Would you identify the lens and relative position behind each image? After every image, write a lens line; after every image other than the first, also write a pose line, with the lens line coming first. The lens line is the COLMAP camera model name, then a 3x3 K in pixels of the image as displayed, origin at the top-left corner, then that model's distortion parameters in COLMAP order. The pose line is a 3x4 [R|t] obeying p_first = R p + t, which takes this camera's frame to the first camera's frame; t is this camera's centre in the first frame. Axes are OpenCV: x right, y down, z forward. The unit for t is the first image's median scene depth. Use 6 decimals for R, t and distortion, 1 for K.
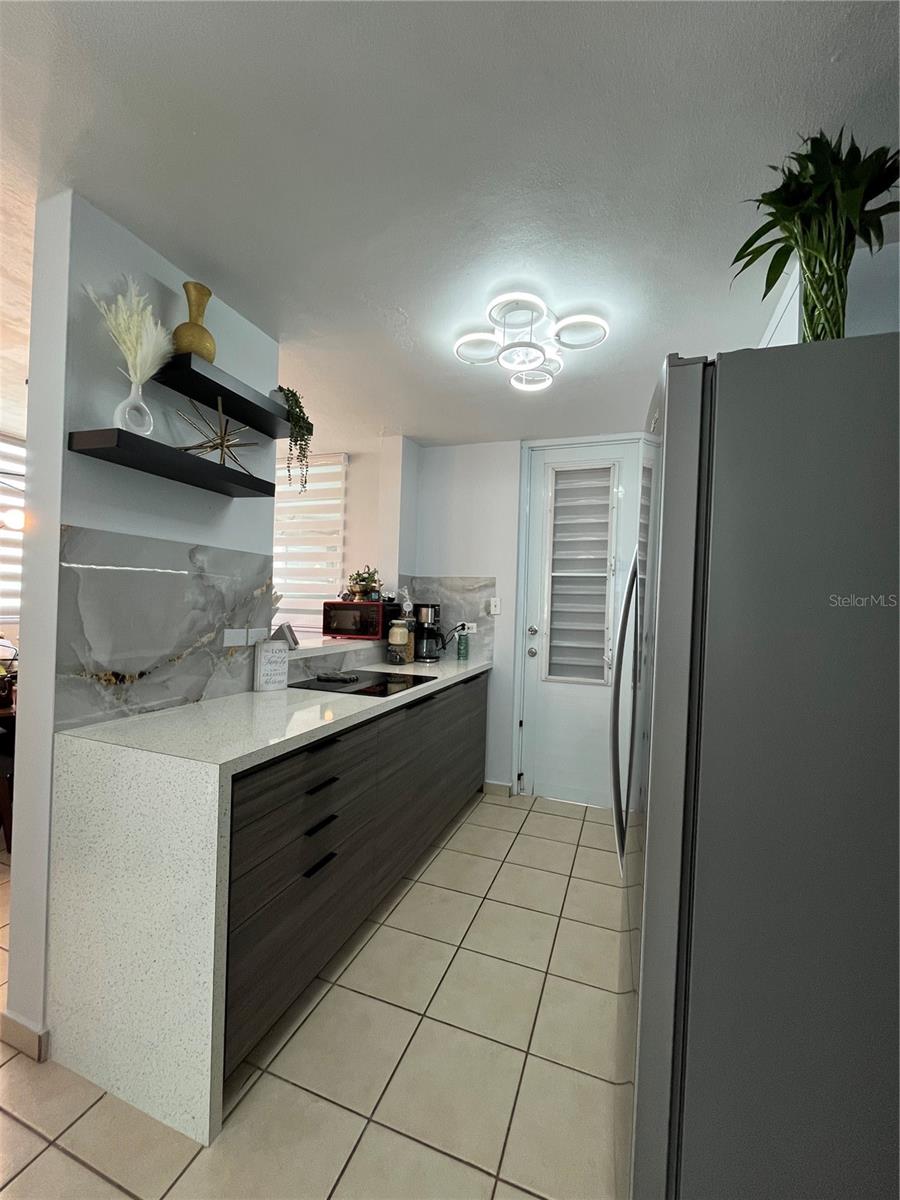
lens RADIAL K [[483.0, 0, 447.3], [0, 483.0, 606.3], [0, 0, 1]] dist [0.000125, 0.000020]
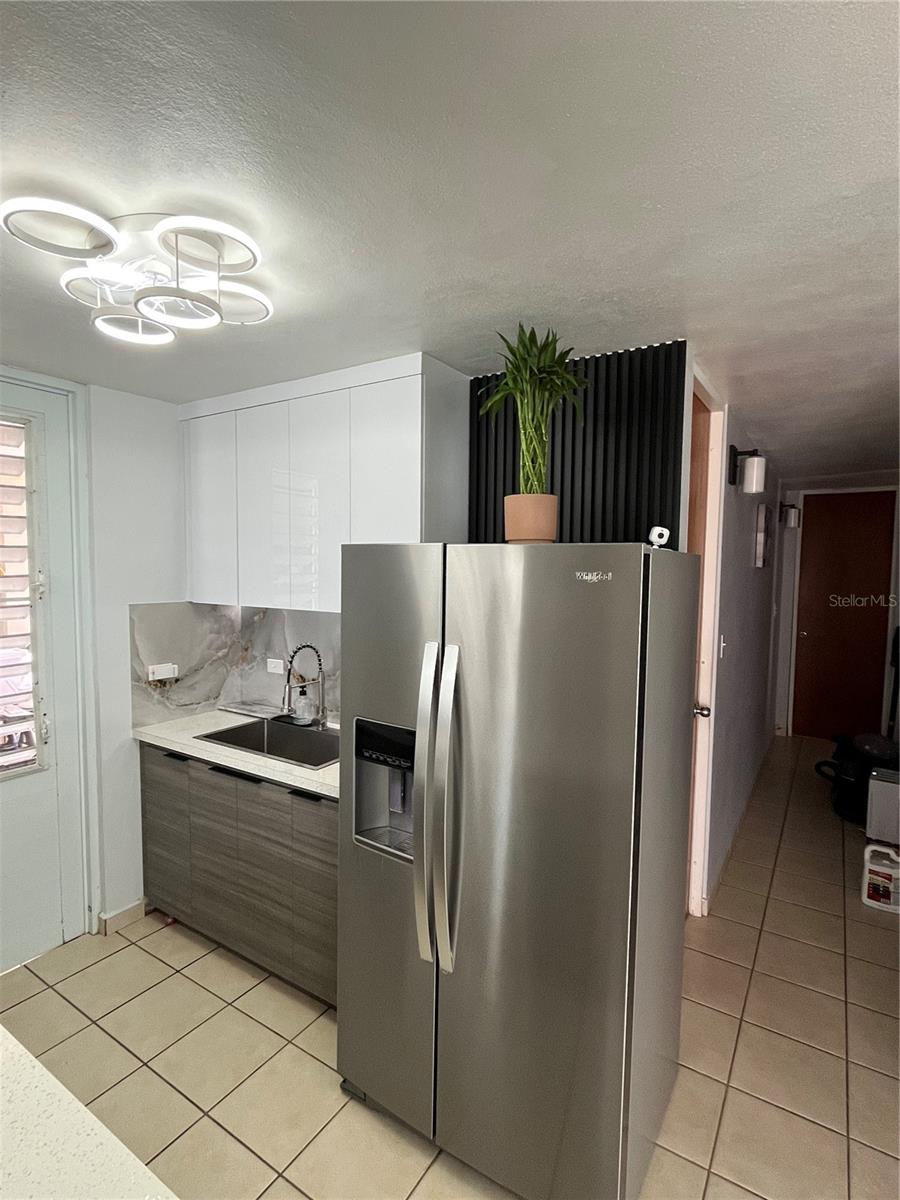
lens RADIAL K [[598.7, 0, 451.1], [0, 598.7, 601.0], [0, 0, 1]] dist [0.000026, -0.000022]
pose [[0.977054, -0.016242, -0.212371, 0.549615], [0.027223, 0.998434, 0.048882, -0.159360], [0.211244, -0.053542, 0.975966, -0.567799]]
